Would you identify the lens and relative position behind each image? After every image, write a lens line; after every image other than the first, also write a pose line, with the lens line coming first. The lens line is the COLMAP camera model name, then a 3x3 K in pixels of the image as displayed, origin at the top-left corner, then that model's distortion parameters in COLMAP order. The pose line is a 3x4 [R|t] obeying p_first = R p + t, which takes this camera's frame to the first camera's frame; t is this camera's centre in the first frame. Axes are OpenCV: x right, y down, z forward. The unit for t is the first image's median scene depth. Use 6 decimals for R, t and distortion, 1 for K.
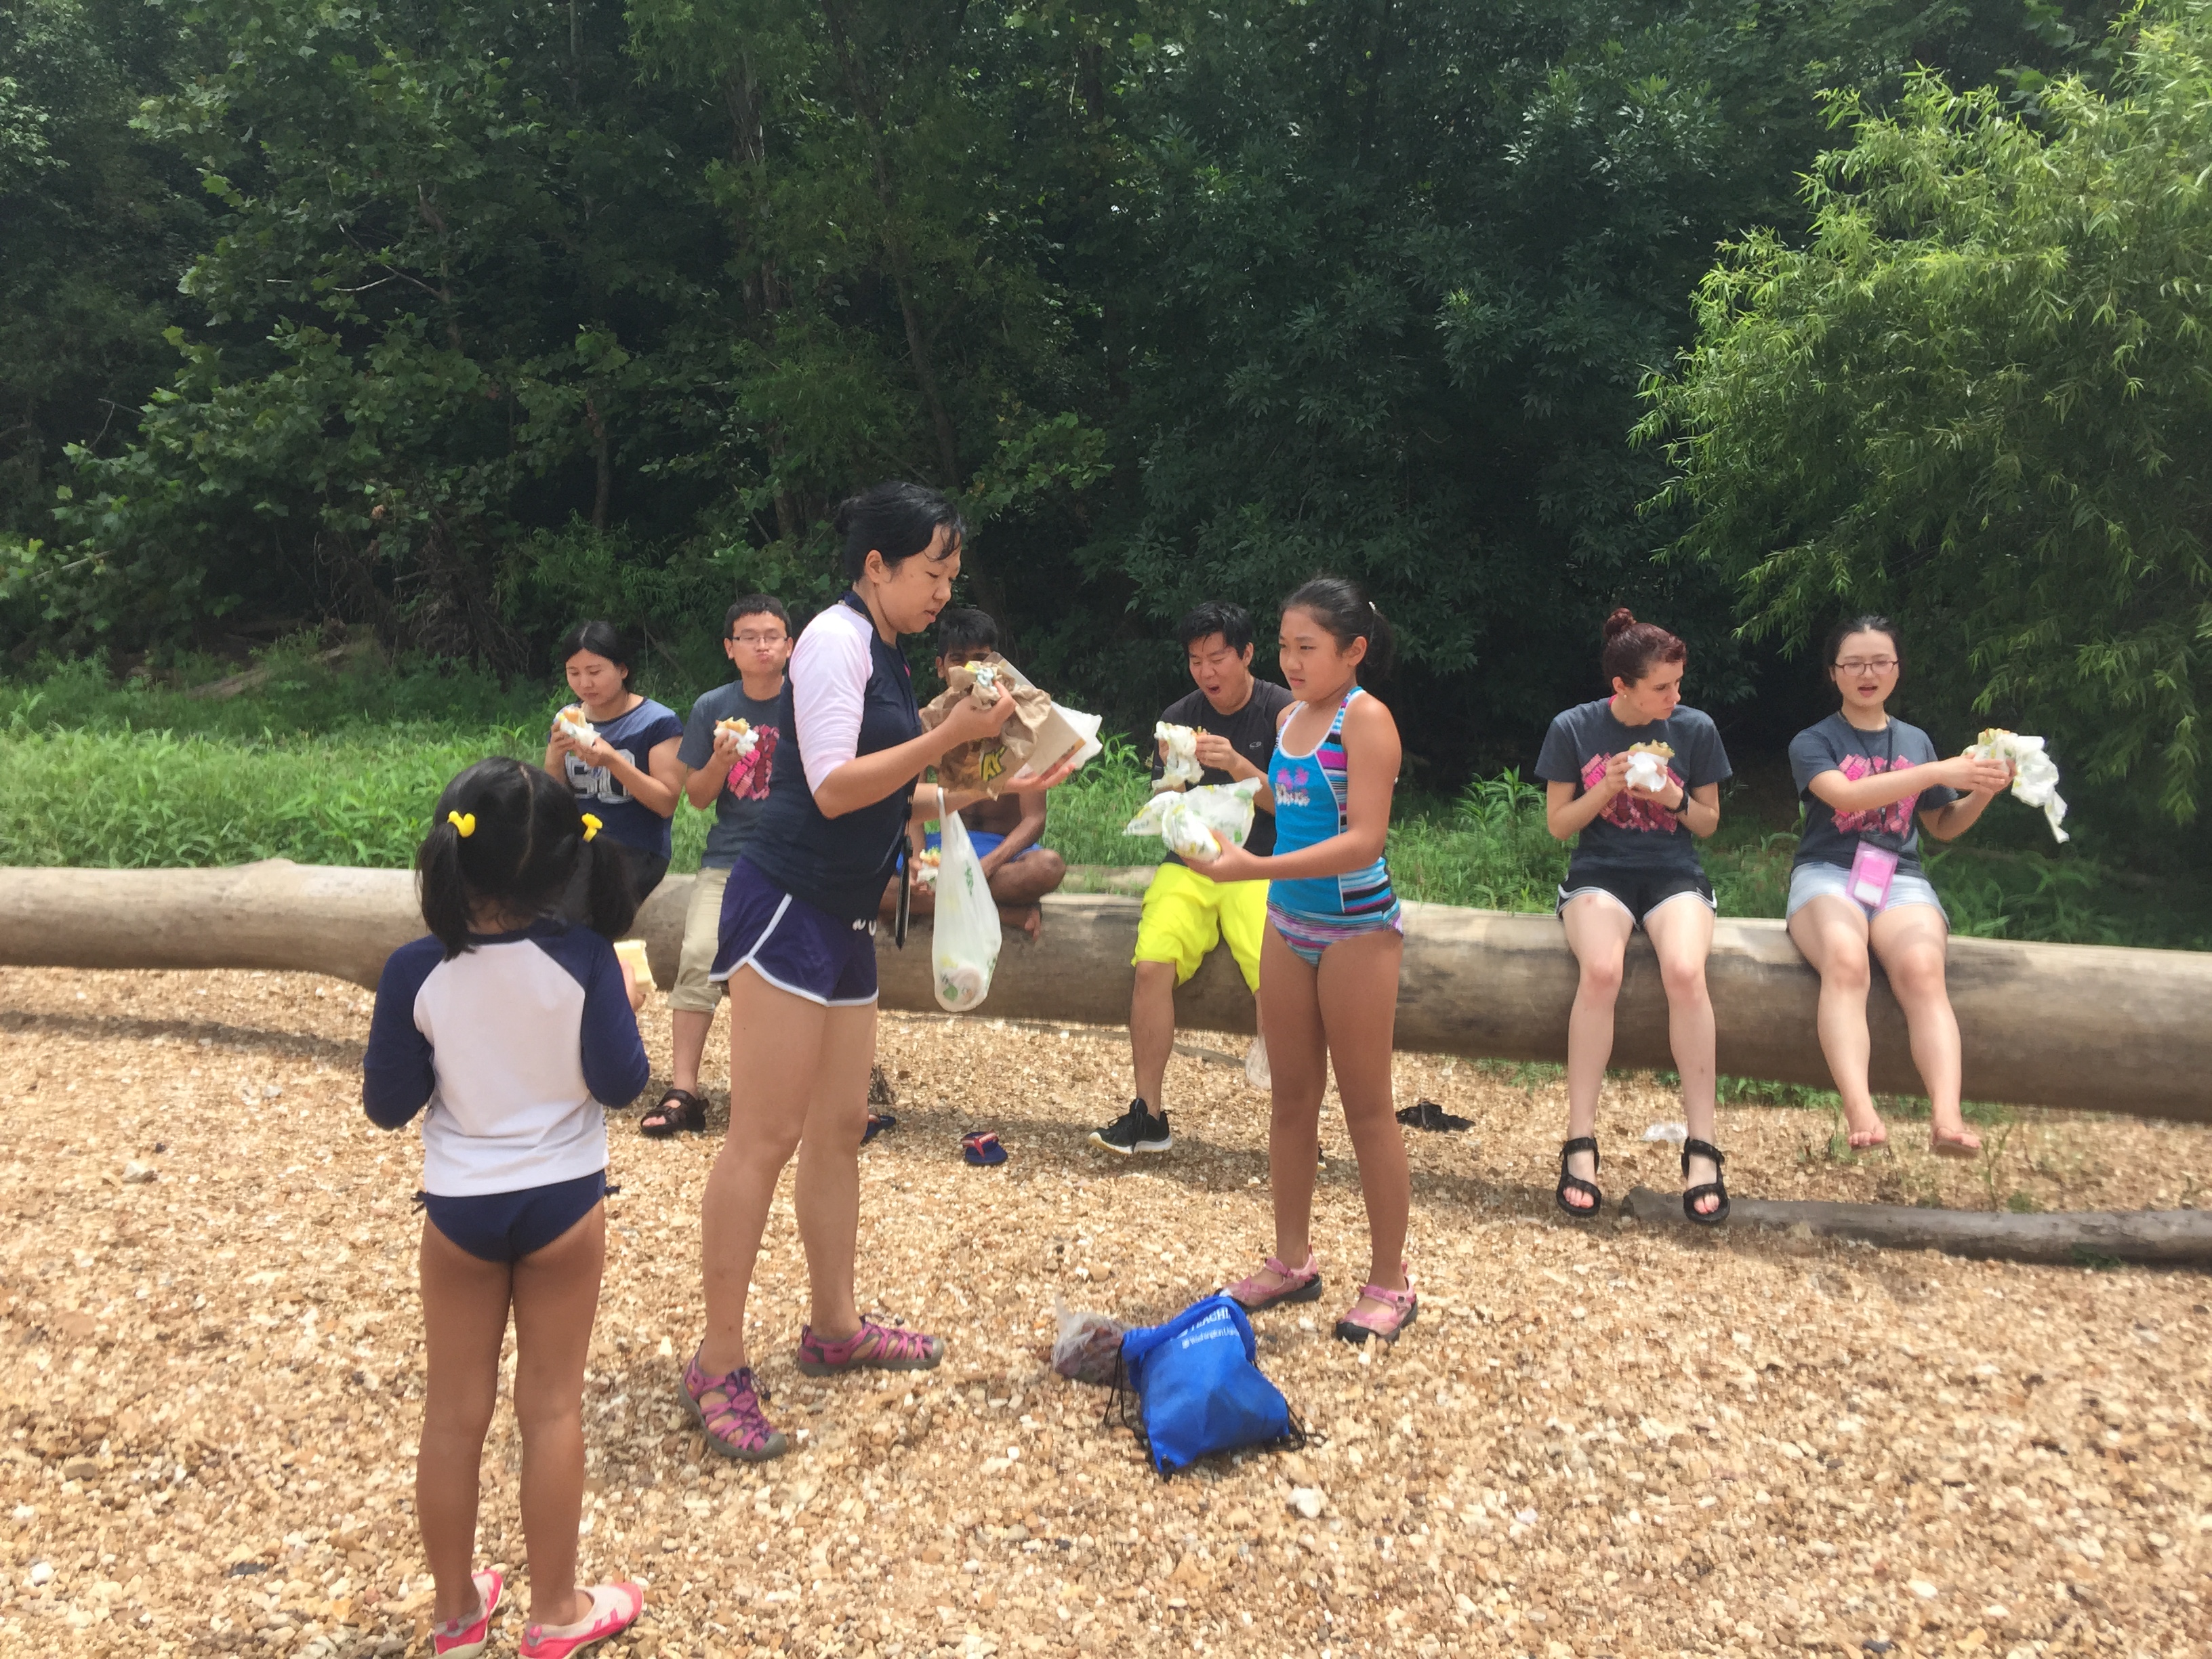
lens RADIAL K [[1861.8, 0, 1122.8], [0, 1861.8, 806.0], [0, 0, 1]] dist [0.080718, -0.135427]
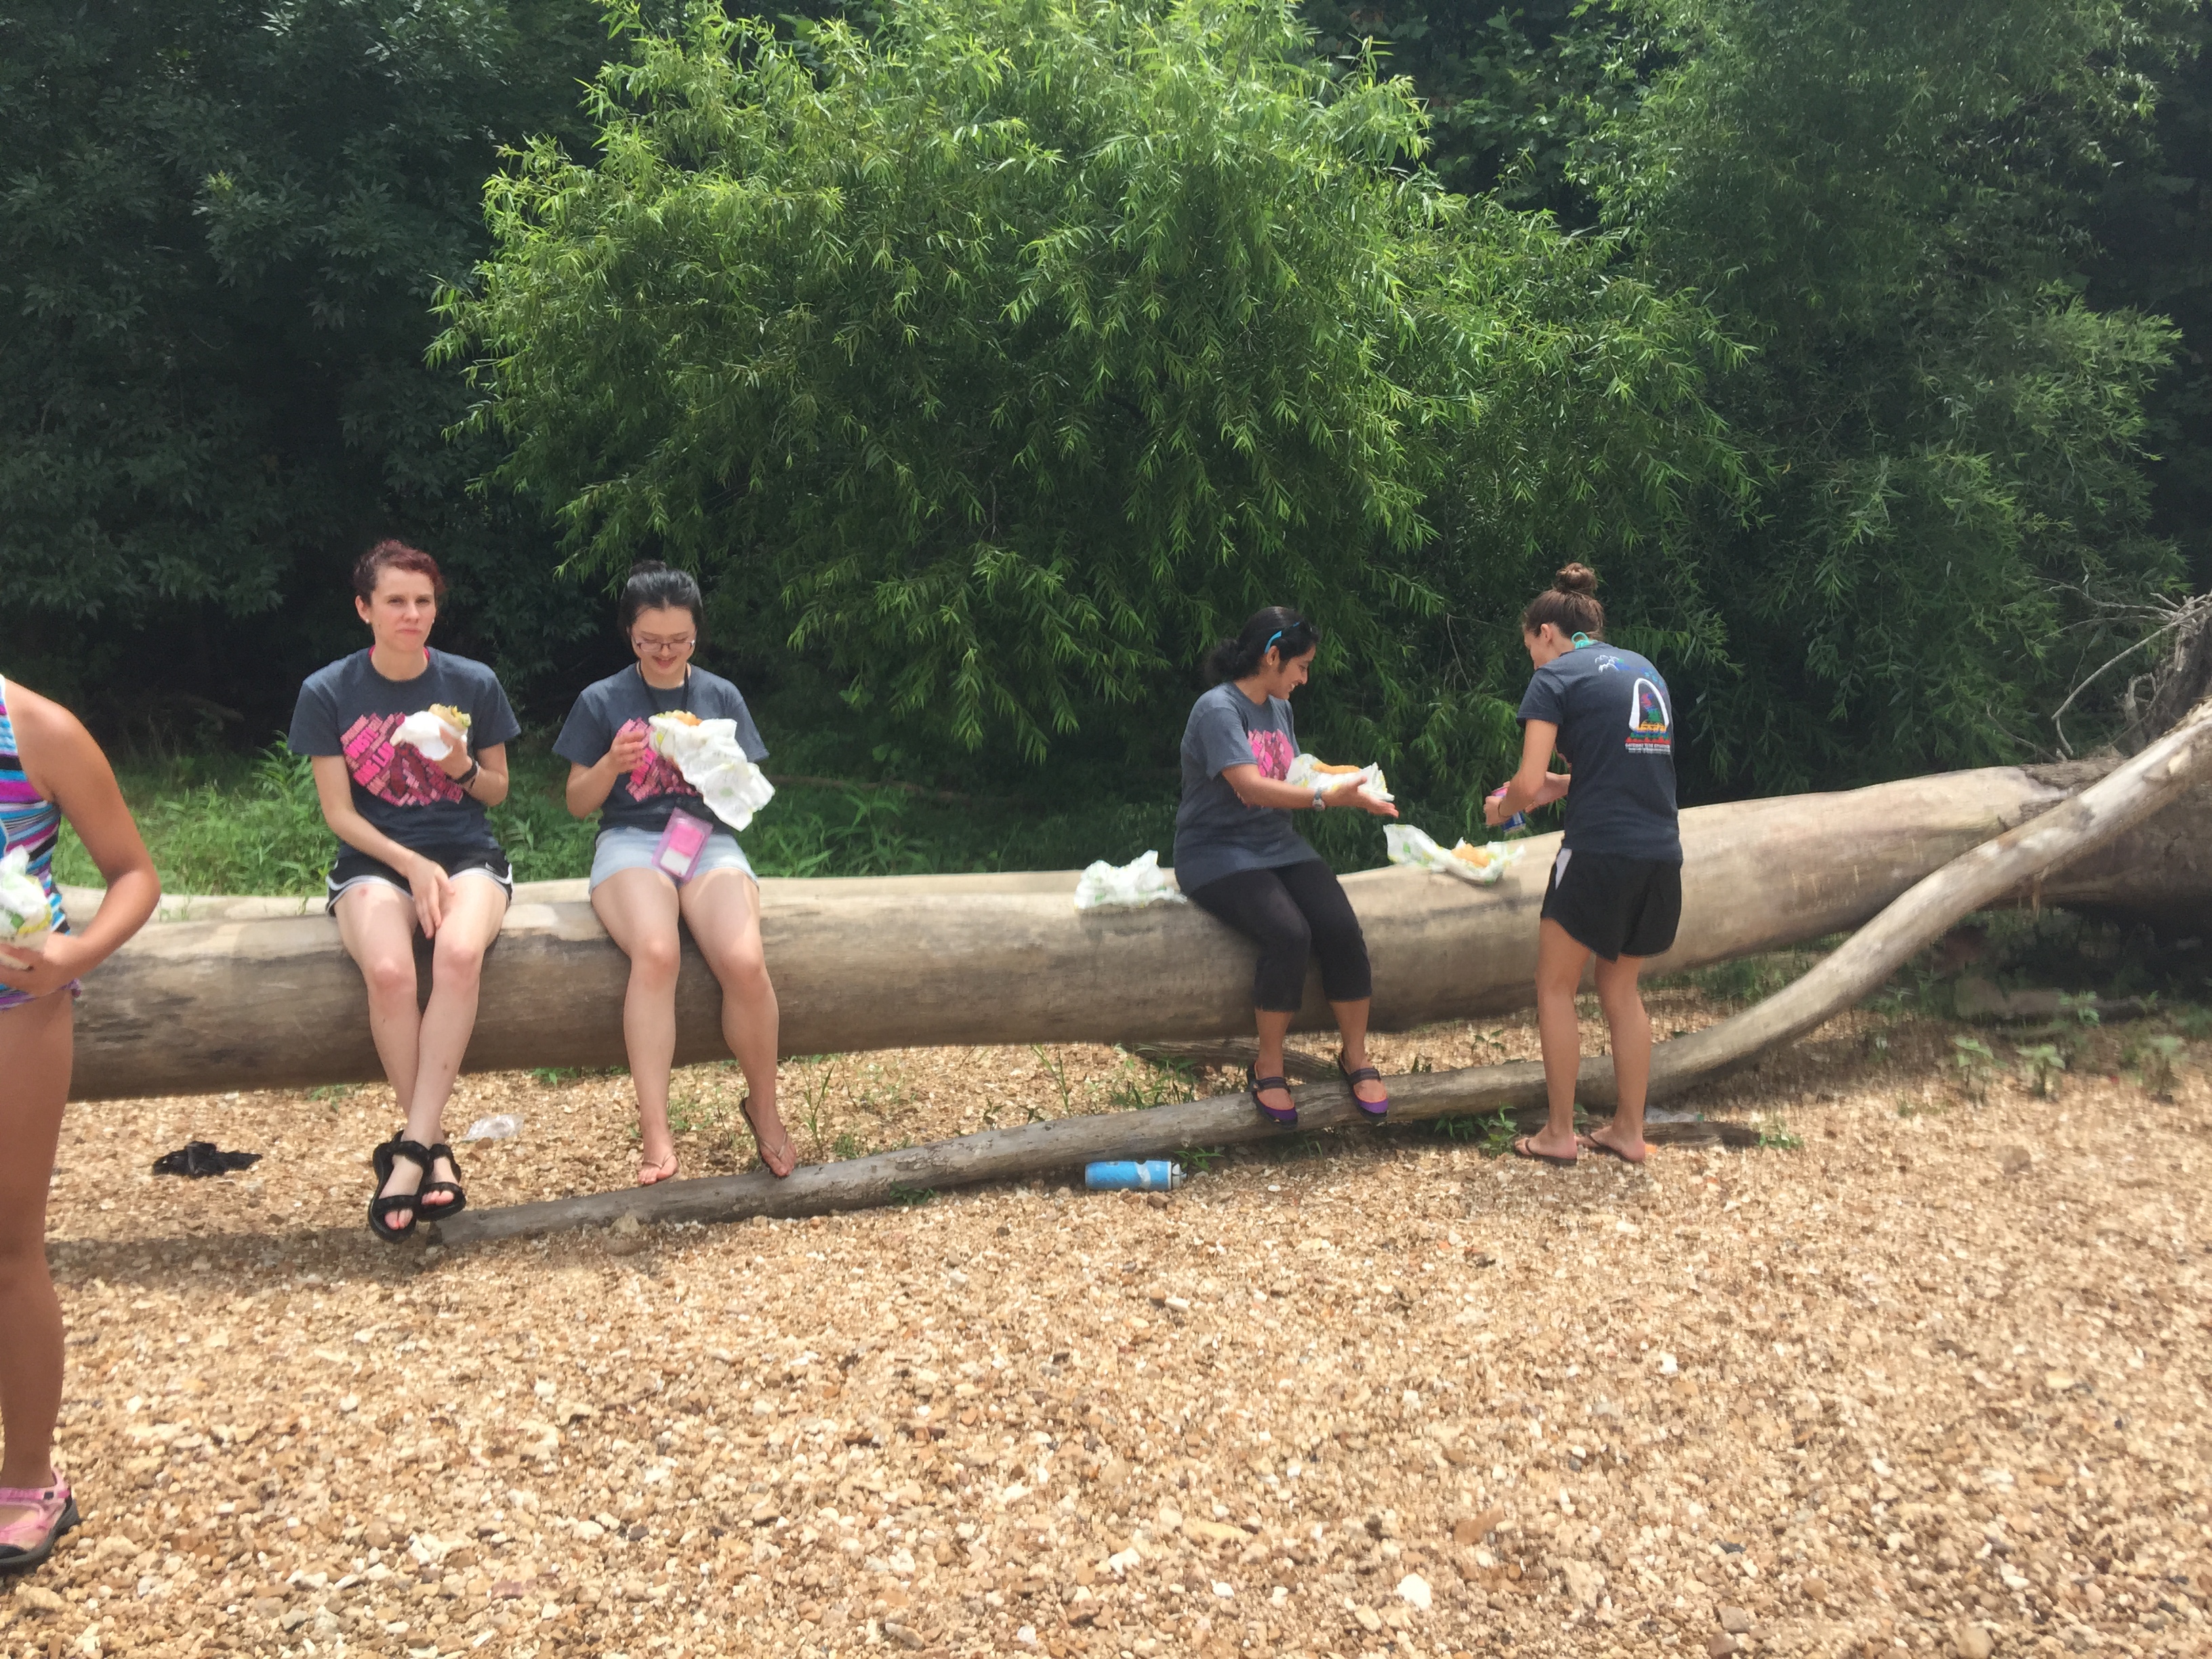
lens RADIAL K [[1843.3, 0, 1144.4], [0, 1843.3, 825.7], [0, 0, 1]] dist [0.057546, -0.122926]
pose [[0.825821, -0.080894, 0.558100, 0.085911], [0.054157, 0.996460, 0.064295, -0.015709], [-0.561326, -0.022871, 0.827279, 0.118101]]
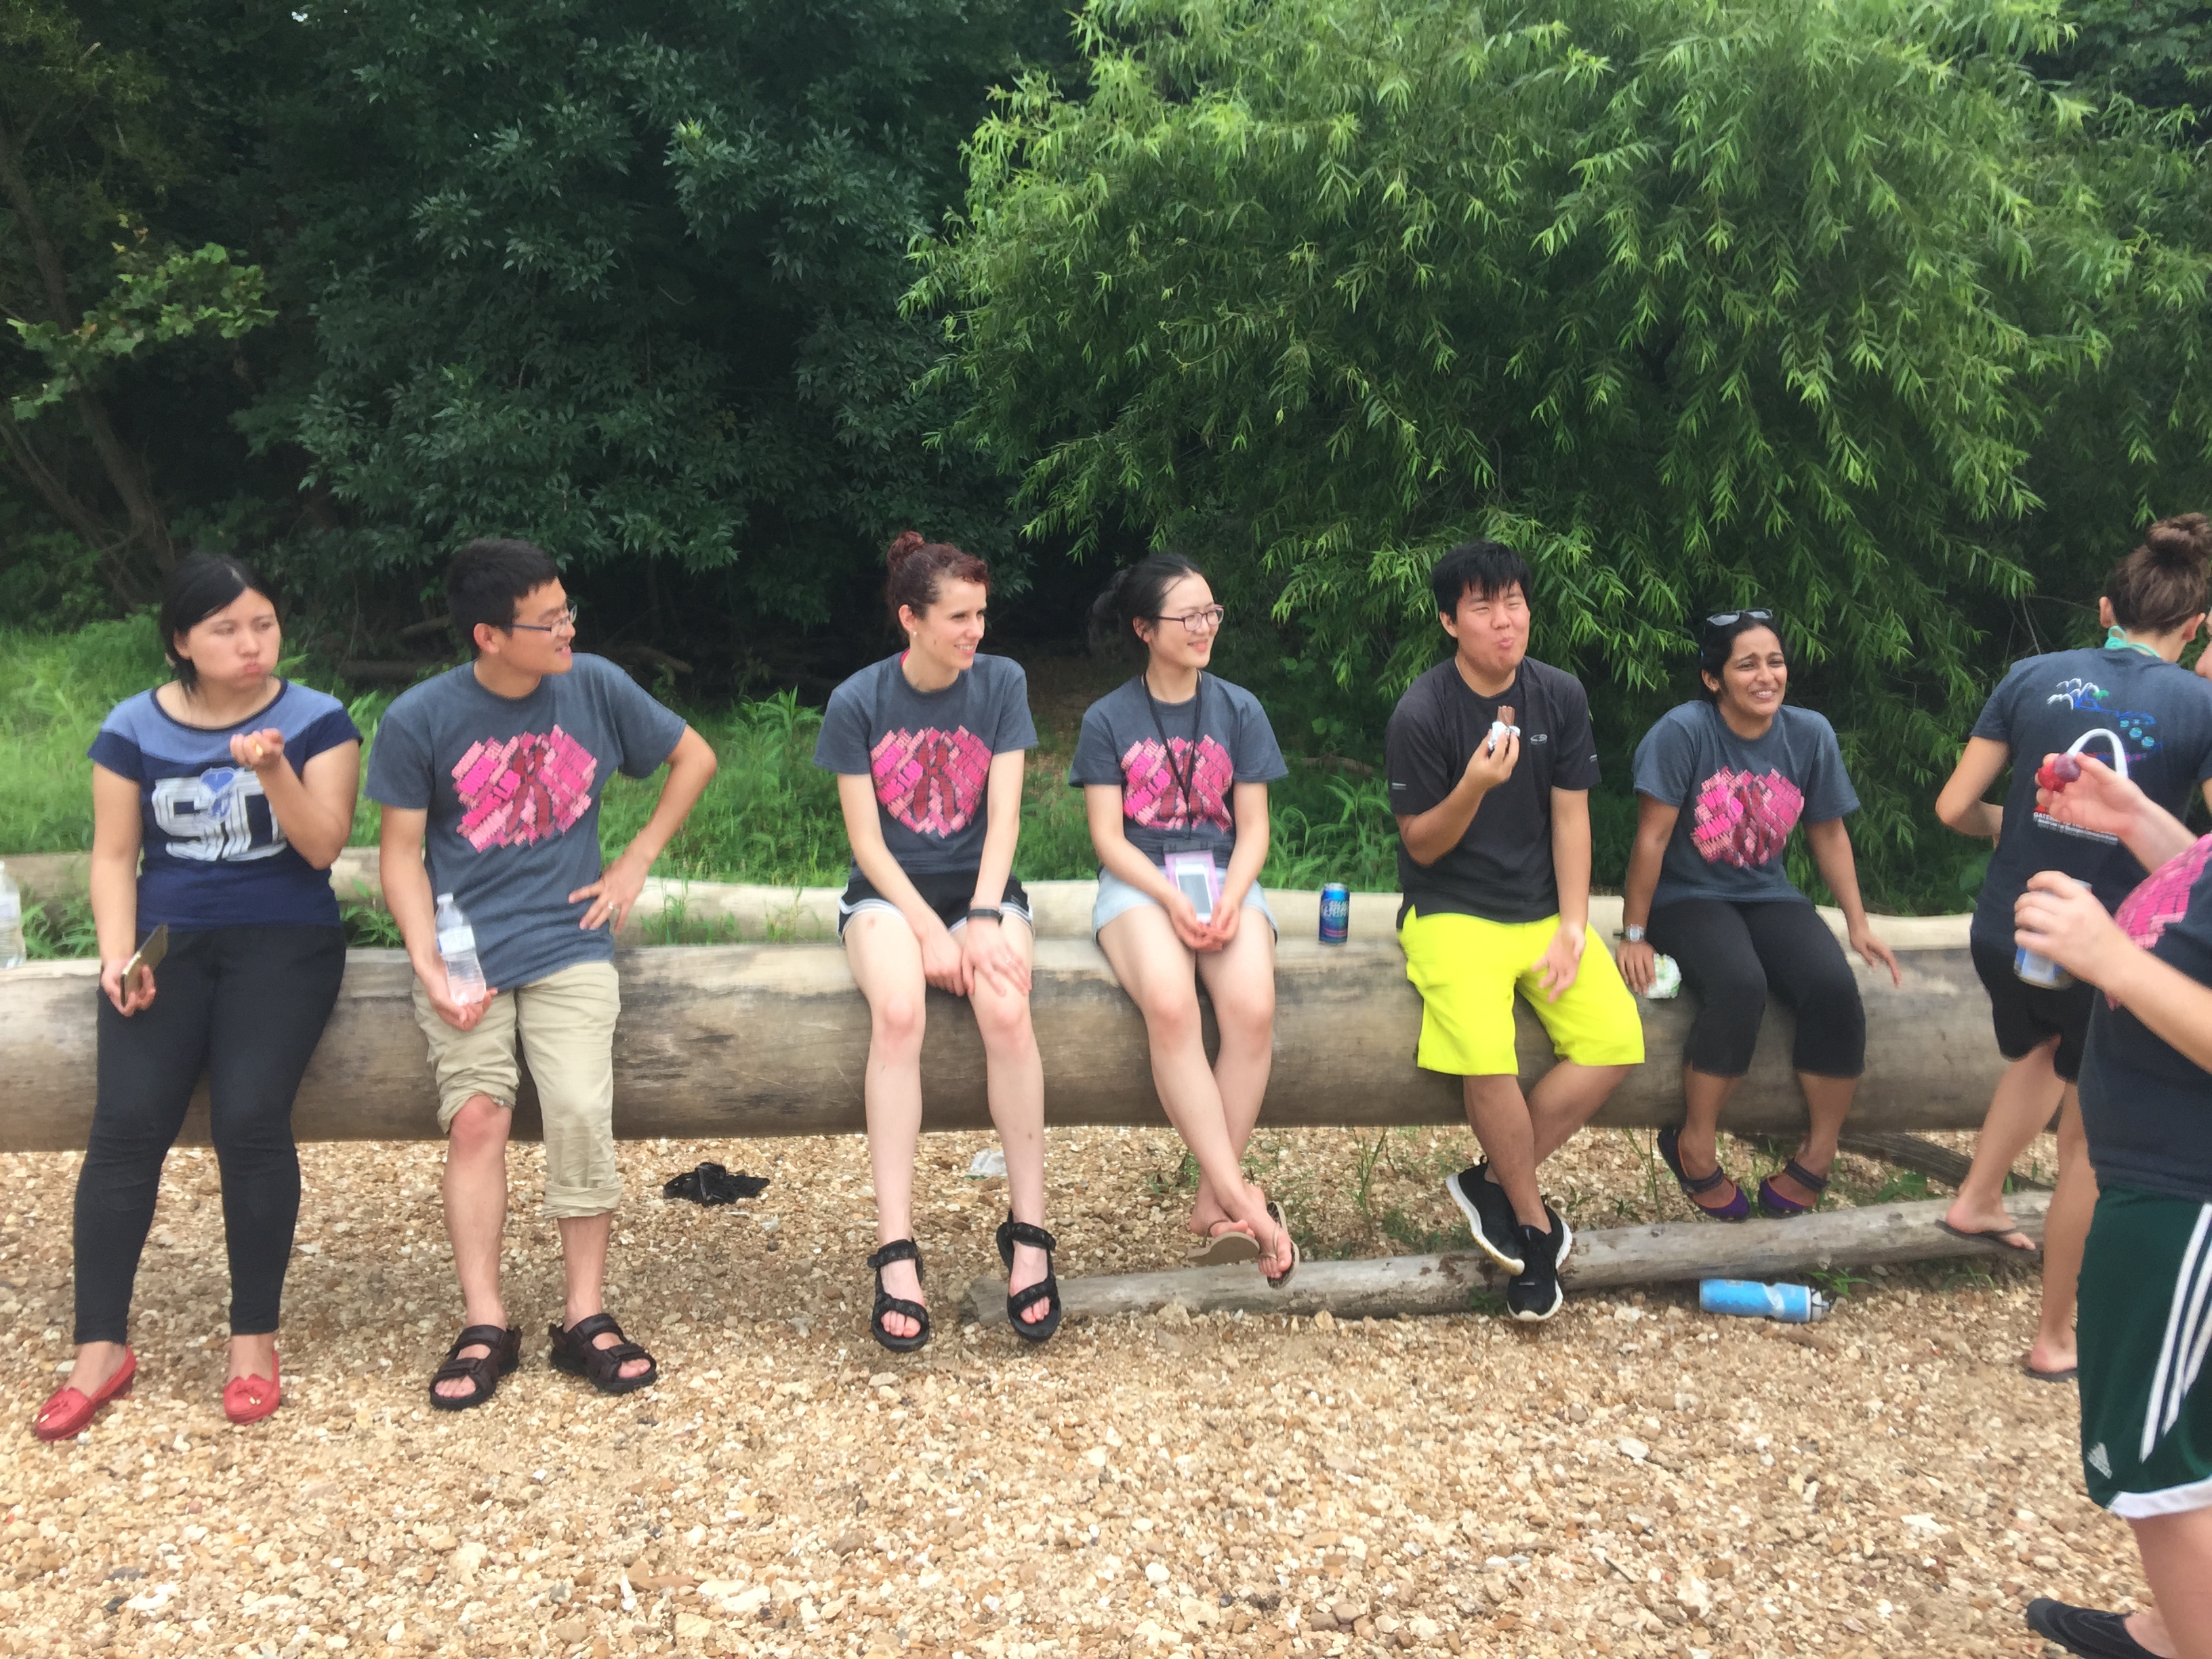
lens RADIAL K [[1867.9, 0, 1112.3], [0, 1867.9, 827.6], [0, 0, 1]] dist [0.068577, -0.148408]
pose [[0.926881, -0.061246, 0.370325, 0.053224], [0.031749, 0.995855, 0.085236, -0.058426], [-0.374010, -0.067246, 0.924984, 0.305276]]
